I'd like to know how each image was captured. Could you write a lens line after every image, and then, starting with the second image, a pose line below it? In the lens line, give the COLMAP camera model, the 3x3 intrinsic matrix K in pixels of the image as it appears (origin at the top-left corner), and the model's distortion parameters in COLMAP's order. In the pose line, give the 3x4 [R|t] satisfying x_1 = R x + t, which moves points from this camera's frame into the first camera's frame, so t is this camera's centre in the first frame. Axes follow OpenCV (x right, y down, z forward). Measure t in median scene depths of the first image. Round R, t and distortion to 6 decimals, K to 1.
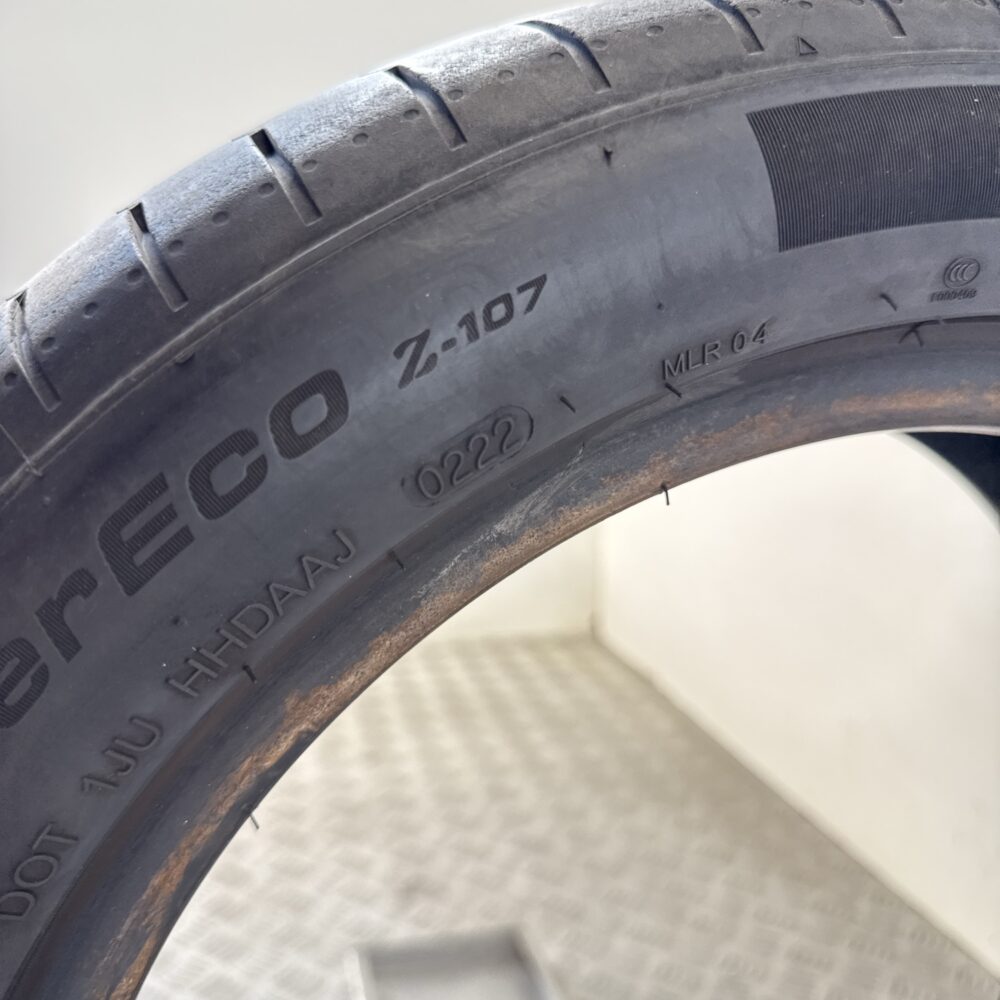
lens RADIAL K [[976.1, 0, 497.7], [0, 976.1, 499.8], [0, 0, 1]] dist [0.157071, -0.443298]
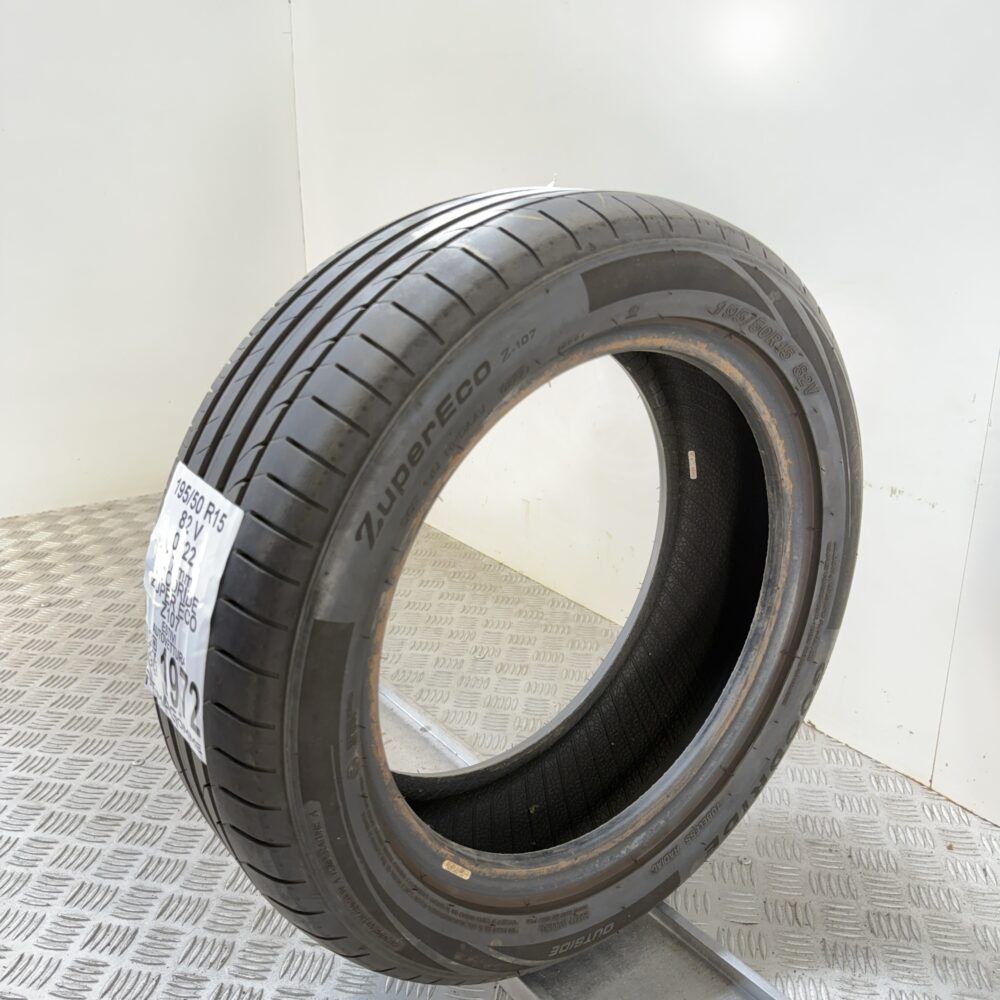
lens RADIAL K [[976.1, 0, 497.7], [0, 976.1, 499.8], [0, 0, 1]] dist [0.157071, -0.443298]
pose [[0.927132, -0.118065, 0.355650, -1.351072], [0.057703, 0.982731, 0.175813, -0.238362], [-0.370265, -0.142480, 0.917934, -2.193964]]
